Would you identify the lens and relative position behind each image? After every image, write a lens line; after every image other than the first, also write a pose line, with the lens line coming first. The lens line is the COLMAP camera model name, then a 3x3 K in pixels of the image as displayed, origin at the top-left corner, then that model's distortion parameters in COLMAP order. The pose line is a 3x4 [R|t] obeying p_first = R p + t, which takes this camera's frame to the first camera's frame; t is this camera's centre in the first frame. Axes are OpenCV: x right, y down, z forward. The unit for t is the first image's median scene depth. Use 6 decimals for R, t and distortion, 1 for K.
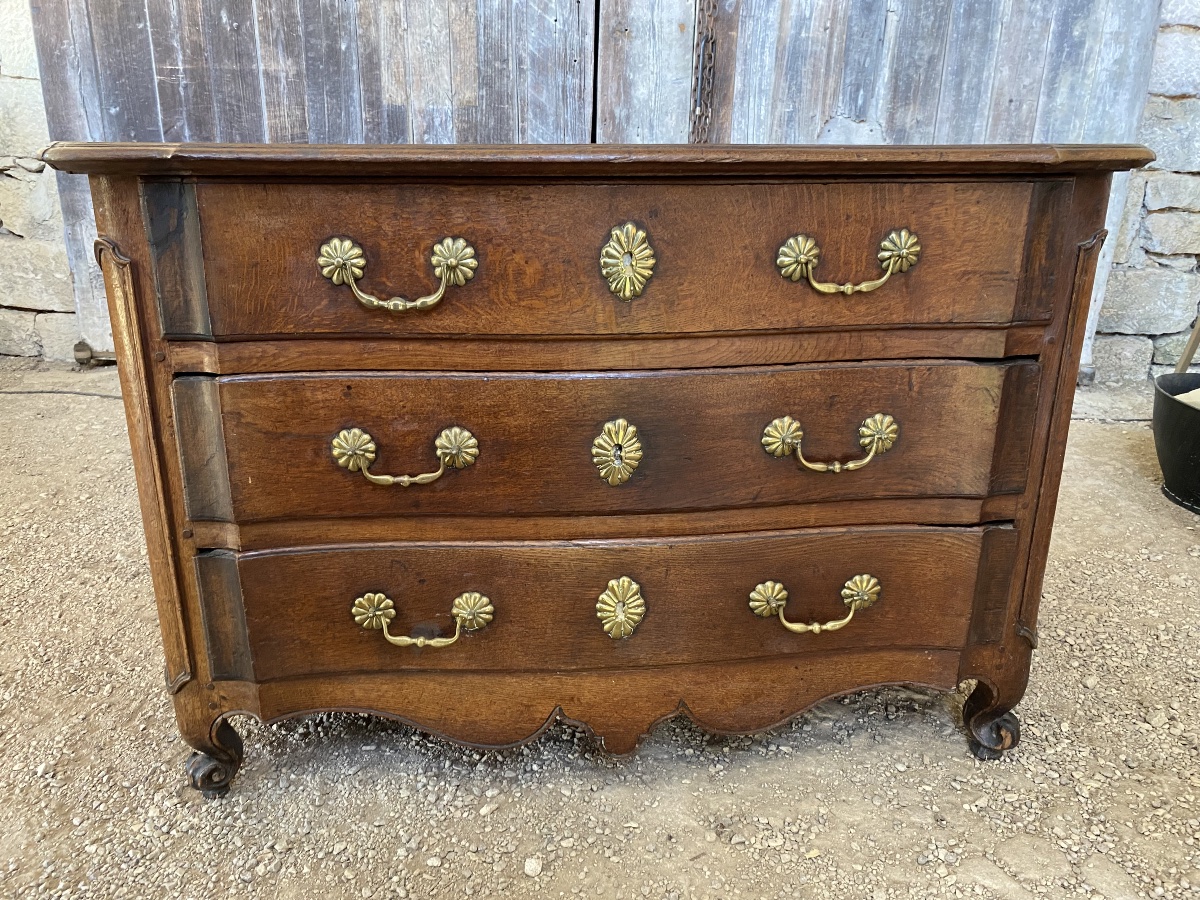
lens RADIAL K [[912.8, 0, 595.0], [0, 912.8, 453.5], [0, 0, 1]] dist [0.025910, -0.029229]
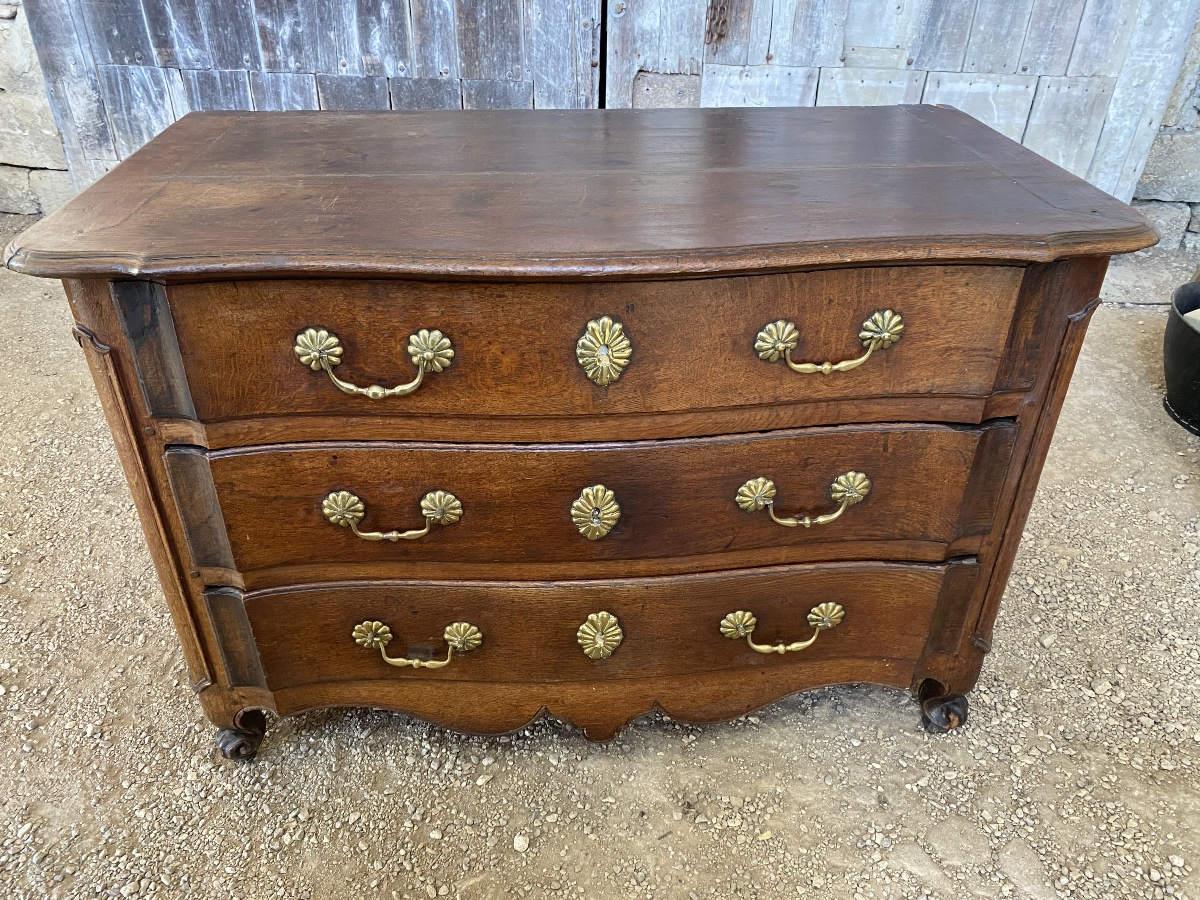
lens RADIAL K [[912.8, 0, 601.9], [0, 912.8, 442.3], [0, 0, 1]] dist [0.025910, -0.029229]
pose [[0.999720, 0.014821, -0.018436, 0.047451], [-0.009806, 0.968911, 0.247215, -0.320069], [0.021526, -0.246965, 0.968785, 0.008629]]
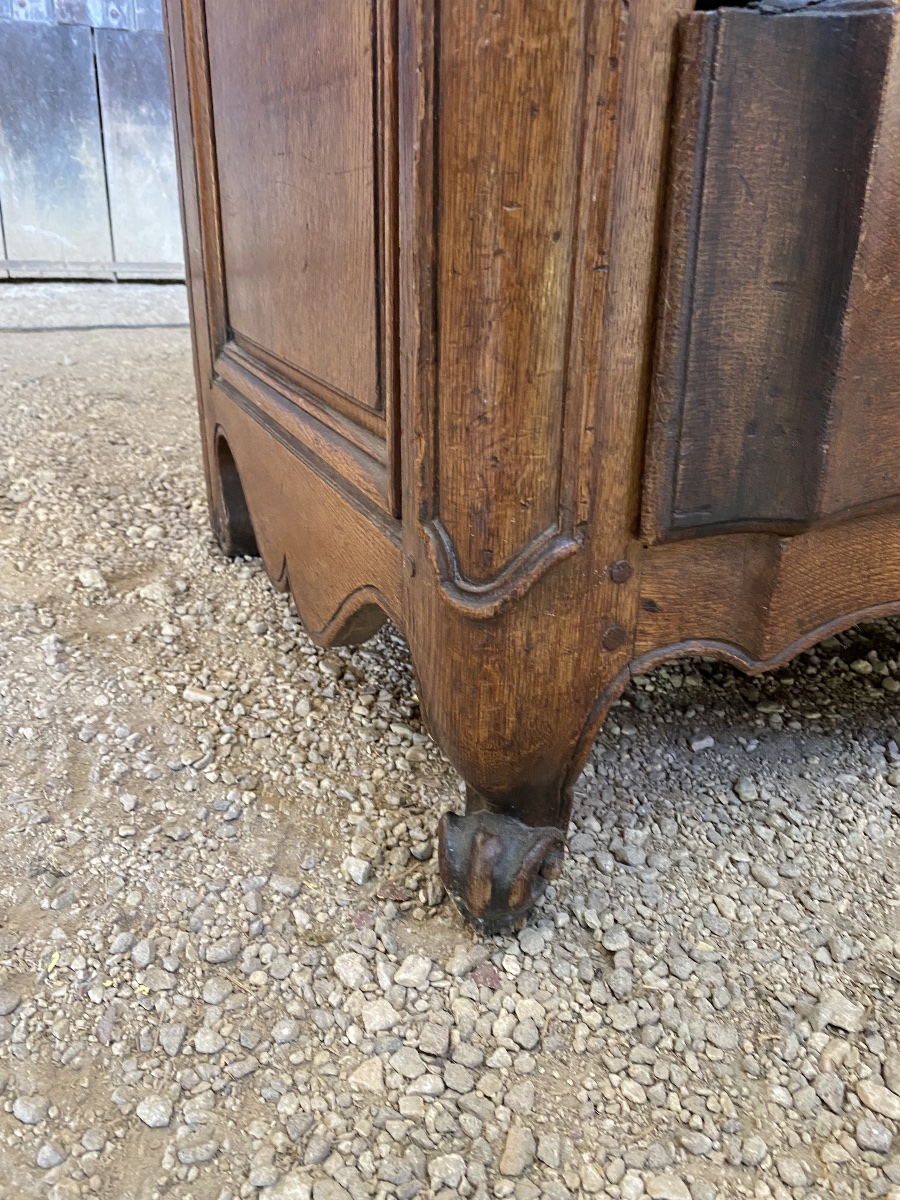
lens RADIAL K [[912.8, 0, 446.1], [0, 912.8, 590.4], [0, 0, 1]] dist [0.025910, -0.029229]
pose [[0.948409, -0.122115, 0.292590, -0.572692], [0.095327, 0.989979, 0.104180, 0.228988], [-0.302380, -0.070913, 0.950546, 0.749633]]
